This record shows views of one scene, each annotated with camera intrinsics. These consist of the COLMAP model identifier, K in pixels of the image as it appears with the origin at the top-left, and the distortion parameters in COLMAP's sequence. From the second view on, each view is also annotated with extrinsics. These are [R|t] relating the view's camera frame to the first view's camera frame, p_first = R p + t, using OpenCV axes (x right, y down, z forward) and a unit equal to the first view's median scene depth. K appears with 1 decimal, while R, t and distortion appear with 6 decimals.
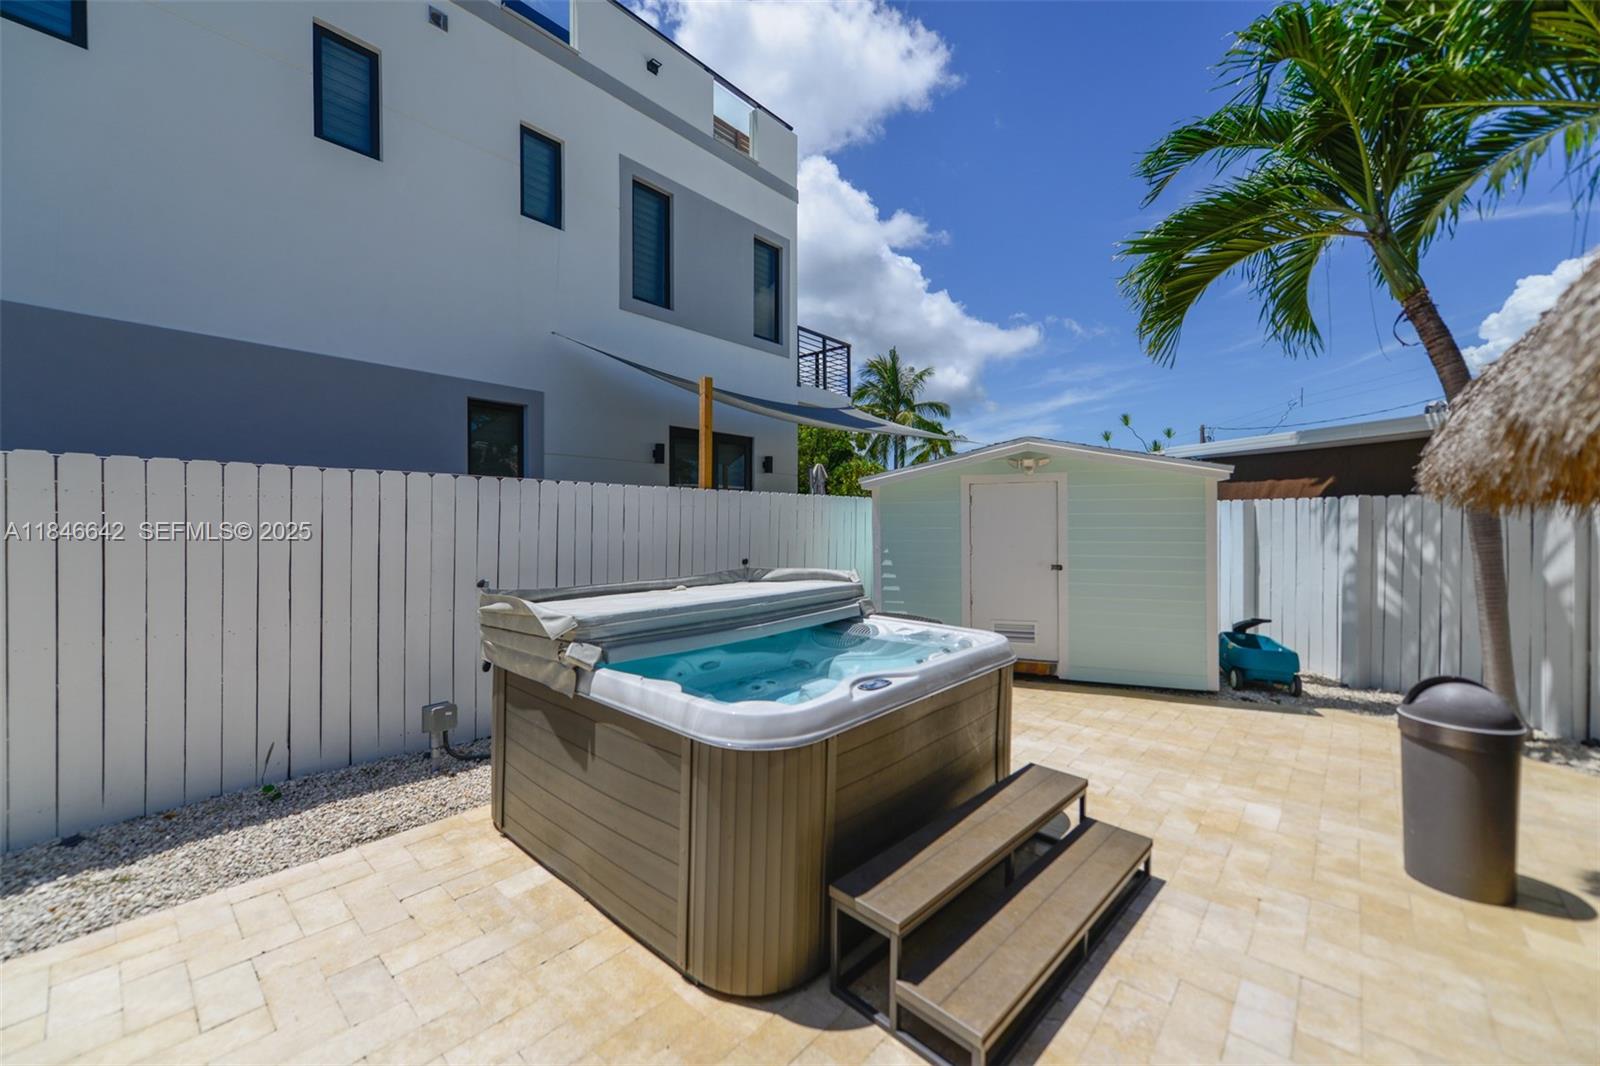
lens RADIAL K [[639.4, 0, 801.8], [0, 639.4, 528.5], [0, 0, 1]] dist [0.001651, -0.002092]
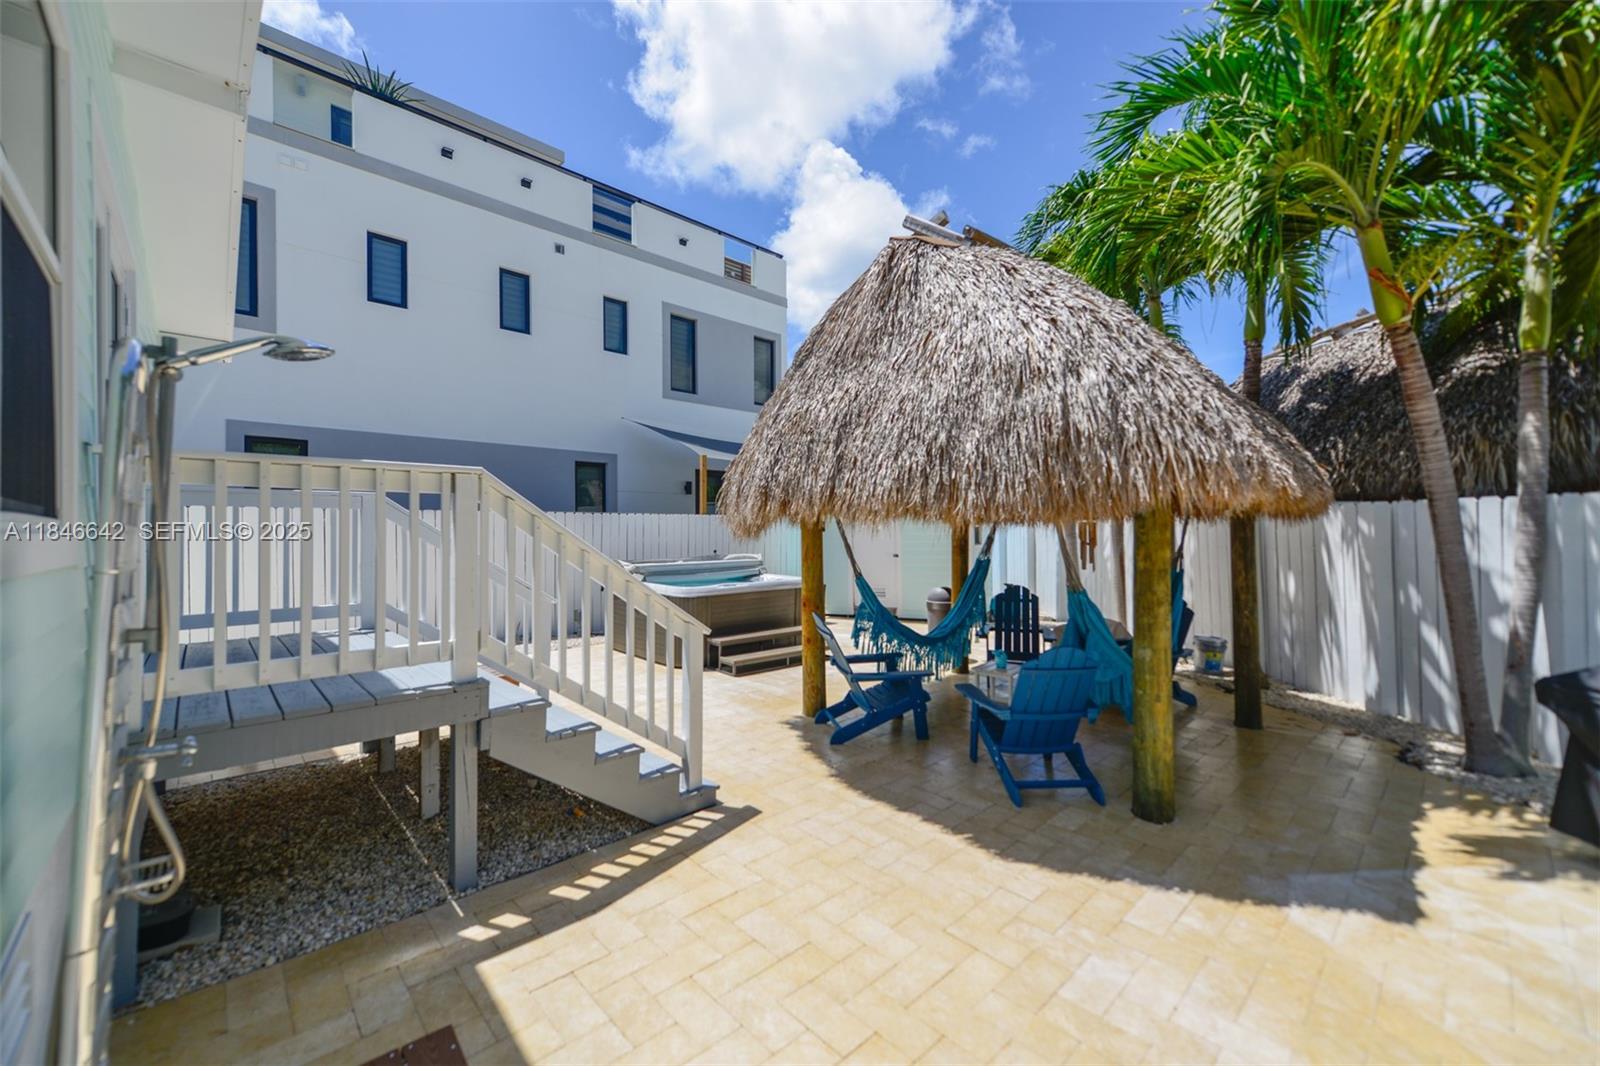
lens RADIAL K [[639.4, 0, 795.2], [0, 639.4, 526.0], [0, 0, 1]] dist [0.001651, -0.002092]
pose [[0.995184, -0.008788, -0.097628, 0.295731], [0.007117, 0.999822, -0.017451, 0.006795], [0.097764, 0.016672, 0.995070, -0.823997]]
